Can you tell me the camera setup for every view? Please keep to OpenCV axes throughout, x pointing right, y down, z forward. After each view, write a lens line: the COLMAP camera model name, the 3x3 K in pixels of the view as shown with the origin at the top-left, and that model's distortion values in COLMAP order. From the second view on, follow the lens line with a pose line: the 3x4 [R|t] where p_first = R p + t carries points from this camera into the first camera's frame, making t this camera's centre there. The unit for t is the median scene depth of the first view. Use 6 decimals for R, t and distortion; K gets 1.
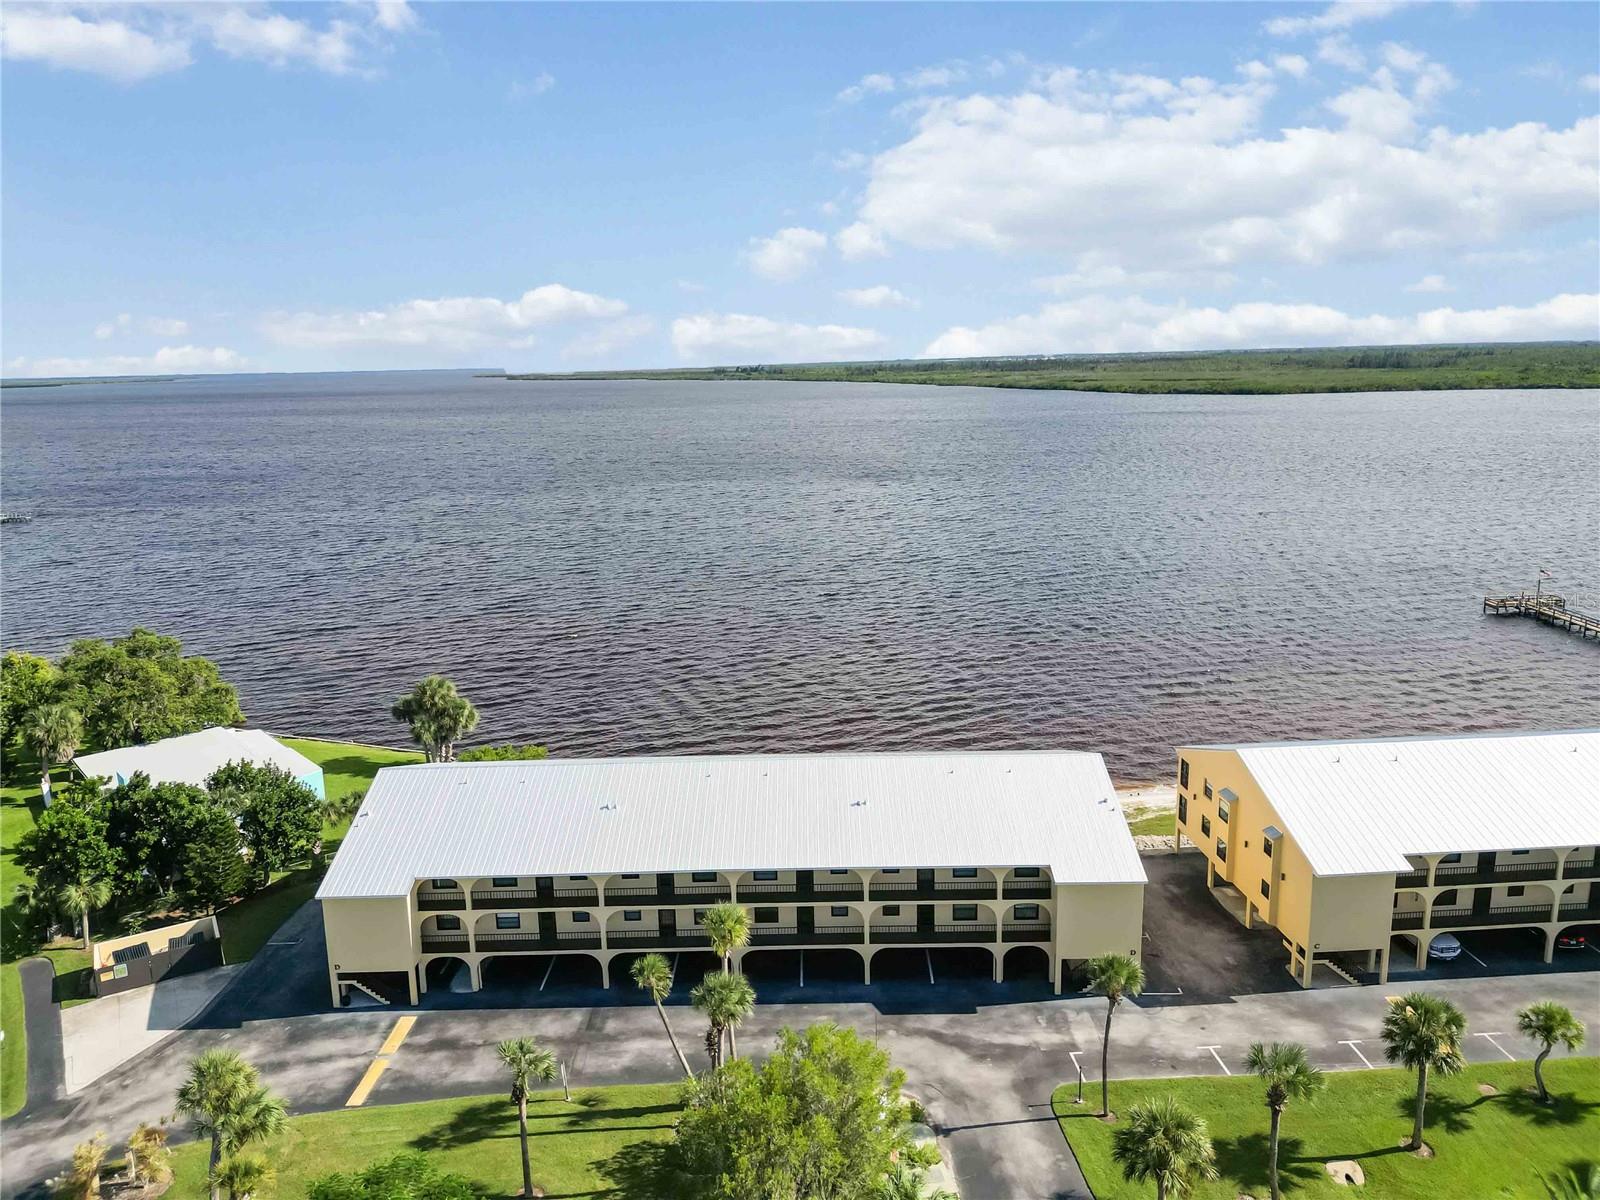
lens RADIAL K [[1115.6, 0, 812.2], [0, 1115.6, 590.7], [0, 0, 1]] dist [0.052592, -0.042936]
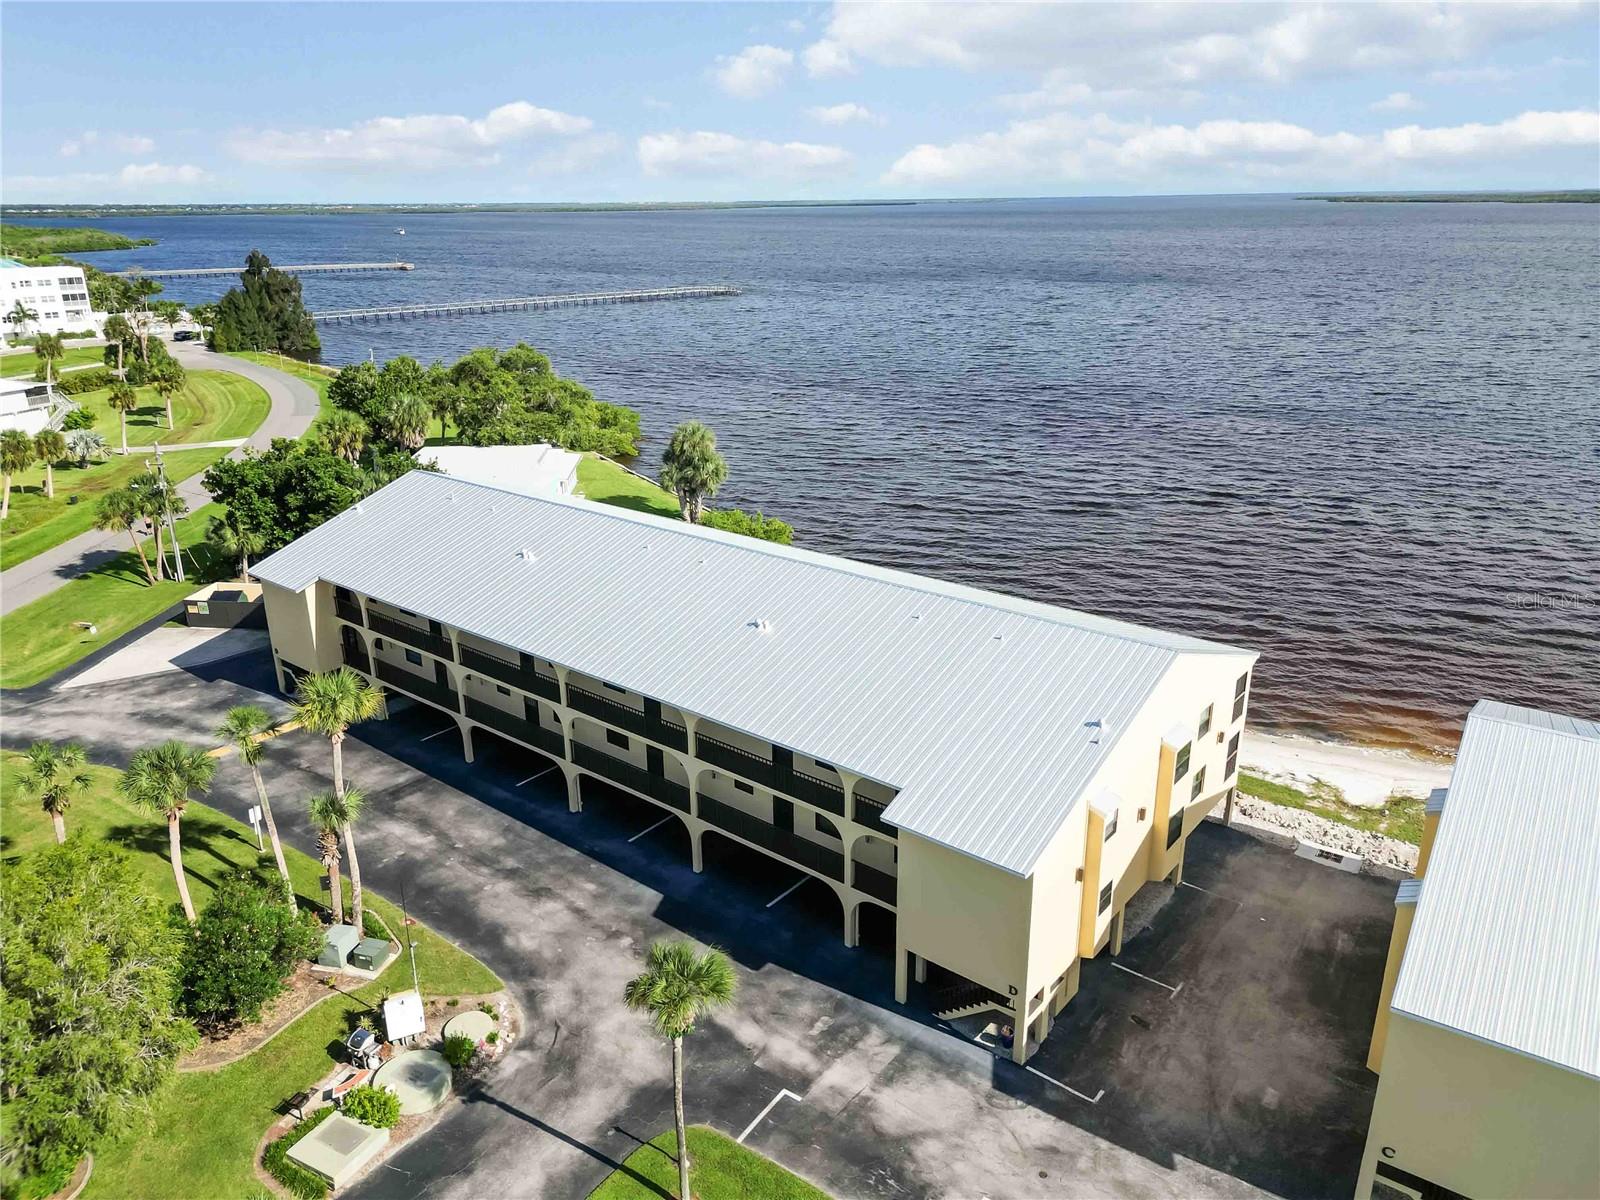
lens RADIAL K [[1115.6, 0, 816.9], [0, 1115.6, 602.9], [0, 0, 1]] dist [0.052592, -0.042936]
pose [[0.781239, 0.223158, -0.582981, 0.481119], [-0.132184, 0.971878, 0.194886, 0.046074], [0.610076, -0.075192, 0.788767, 0.522689]]
